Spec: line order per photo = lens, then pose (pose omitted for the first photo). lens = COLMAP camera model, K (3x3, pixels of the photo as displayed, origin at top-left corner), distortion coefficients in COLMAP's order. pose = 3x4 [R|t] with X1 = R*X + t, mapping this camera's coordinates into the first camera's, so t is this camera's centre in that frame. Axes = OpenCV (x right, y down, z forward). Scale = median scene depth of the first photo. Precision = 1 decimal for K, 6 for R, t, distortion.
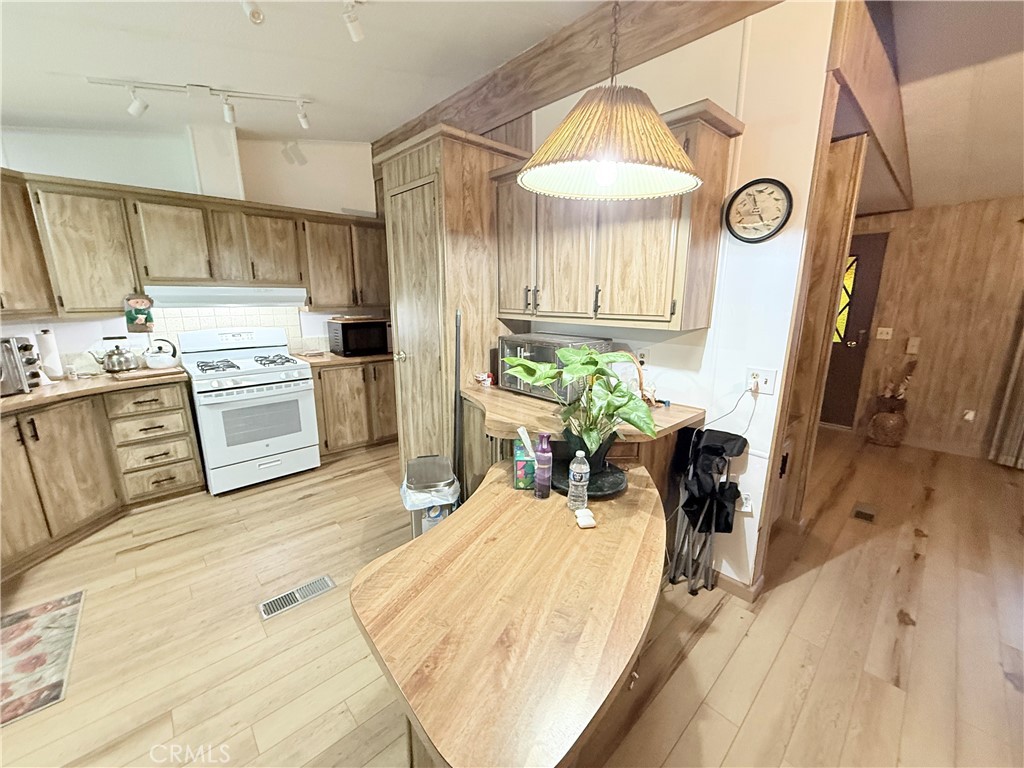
lens RADIAL K [[407.5, 0, 507.1], [0, 407.5, 384.9], [0, 0, 1]] dist [-0.000883, -0.000843]
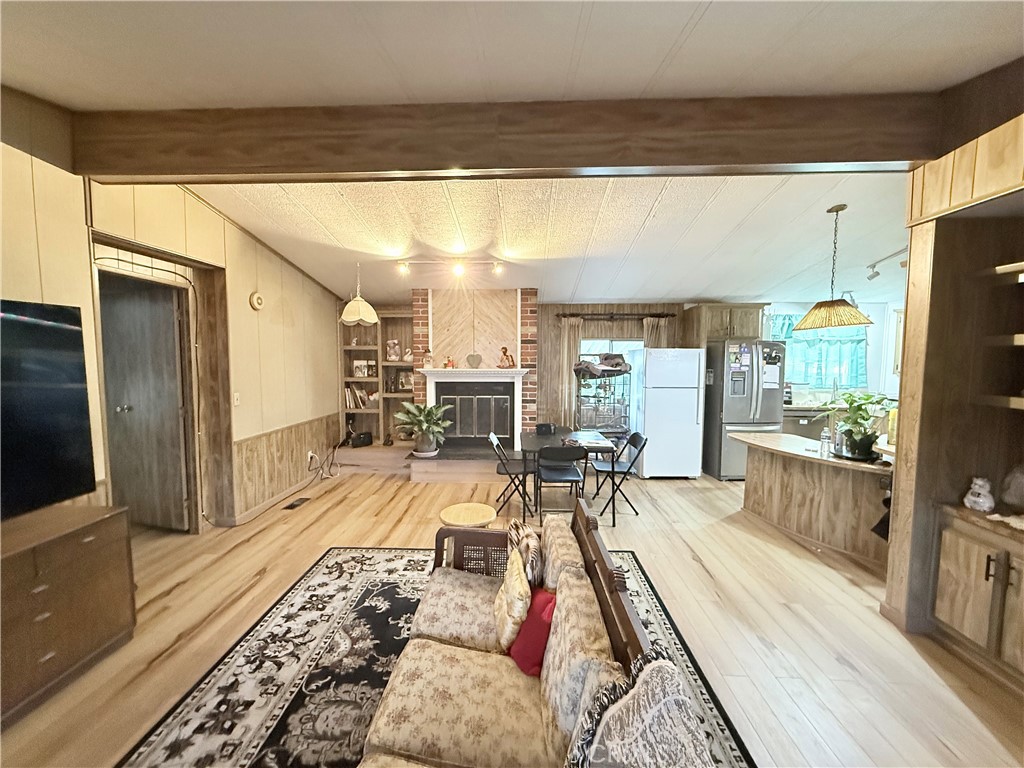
lens RADIAL K [[407.5, 0, 508.5], [0, 407.5, 385.3], [0, 0, 1]] dist [-0.000883, -0.000843]
pose [[-0.711172, 0.046735, -0.701462, 1.772234], [-0.159222, 0.961153, 0.225462, -0.181632], [0.684750, 0.272030, -0.676104, 0.690552]]
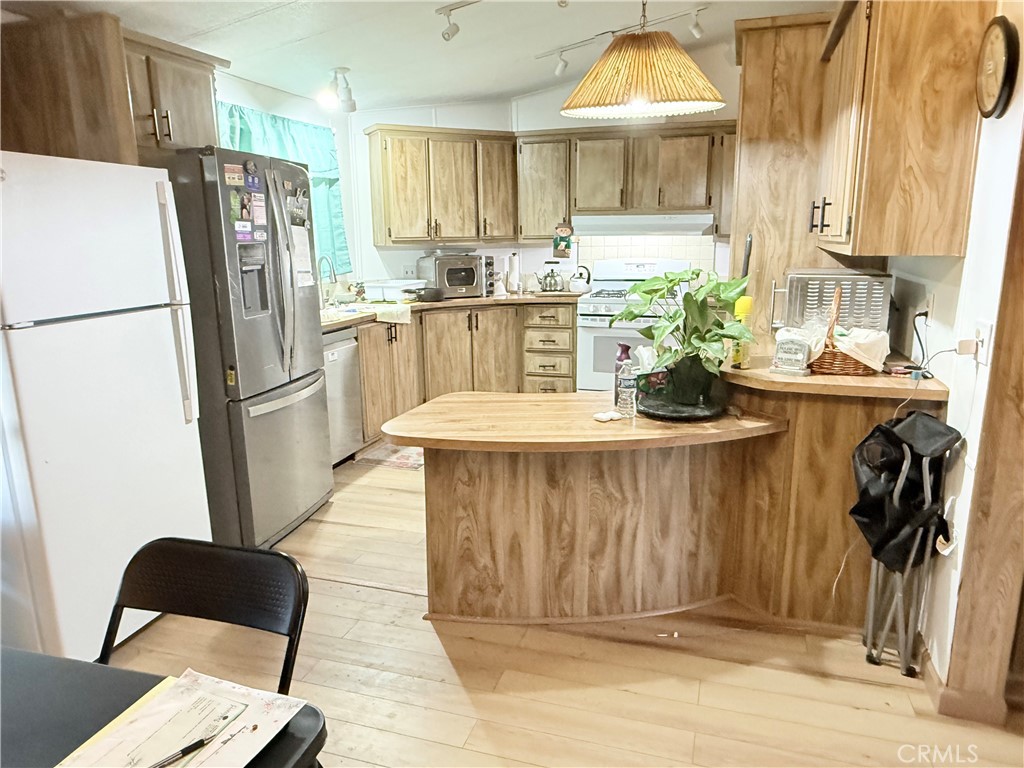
lens RADIAL K [[708.3, 0, 510.8], [0, 708.3, 388.7], [0, 0, 1]] dist [0.001329, 0.002279]
pose [[0.493175, 0.180268, -0.851047, 0.865516], [-0.178153, 0.978489, 0.104024, 0.053682], [0.851493, 0.100314, 0.514682, -0.106215]]
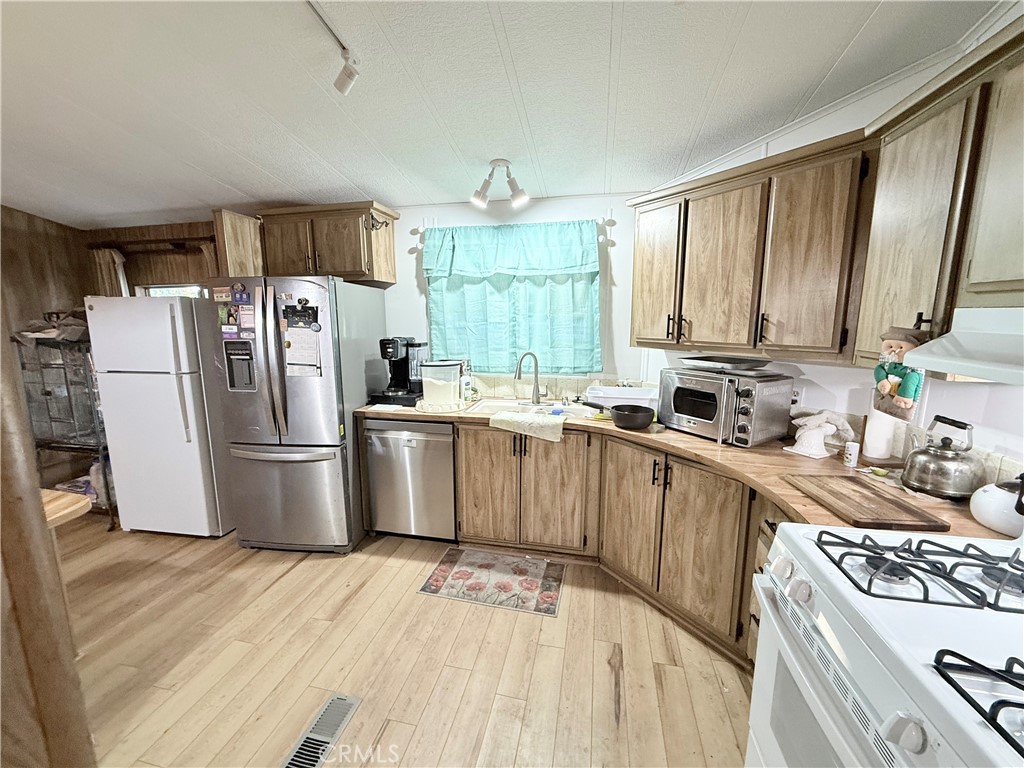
lens RADIAL K [[407.5, 0, 510.7], [0, 407.5, 384.0], [0, 0, 1]] dist [-0.000883, -0.000843]
pose [[-0.817175, 0.096343, -0.568281, -0.357546], [-0.122954, 0.934102, 0.335166, -0.288125], [0.563123, 0.343762, -0.751478, 1.225969]]
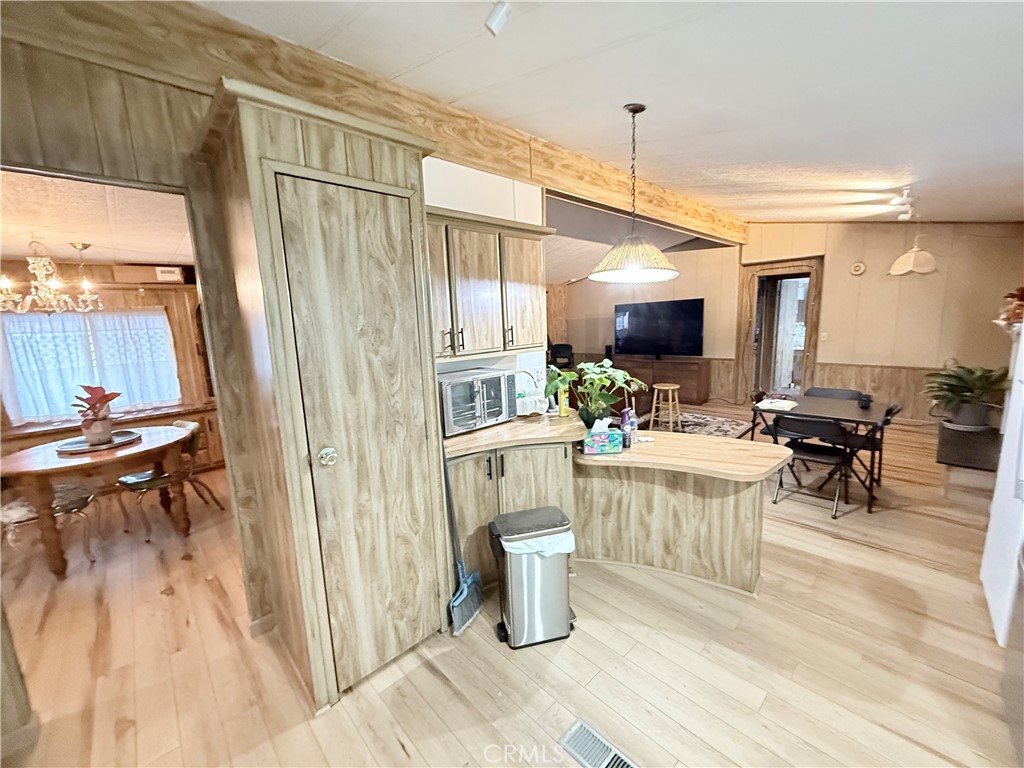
lens RADIAL K [[407.5, 0, 509.6], [0, 407.5, 383.4], [0, 0, 1]] dist [-0.000883, -0.000843]
pose [[-0.007921, -0.154625, 0.987941, -0.891342], [0.255774, 0.954794, 0.151488, -0.208359], [-0.966704, 0.253890, 0.031986, 0.784898]]
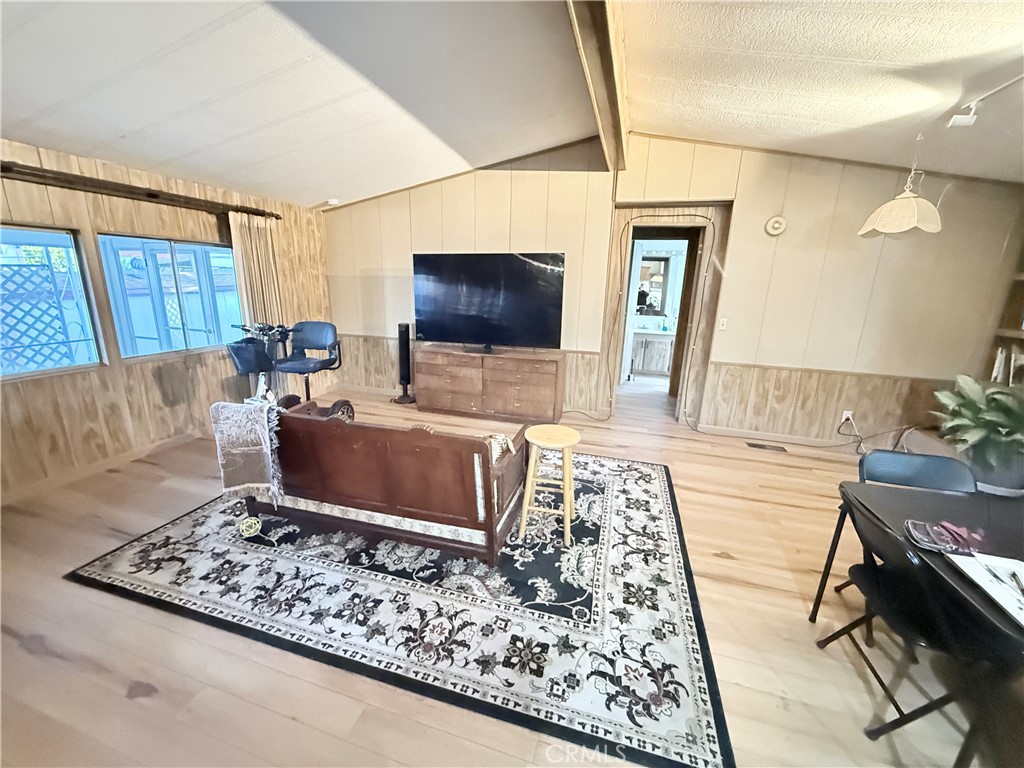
lens RADIAL K [[407.5, 0, 509.7], [0, 407.5, 384.1], [0, 0, 1]] dist [-0.000883, -0.000843]
pose [[-0.501346, -0.226087, 0.835186, 0.466290], [0.162704, 0.923405, 0.347636, -0.127955], [-0.849811, 0.310174, -0.426160, 0.527279]]
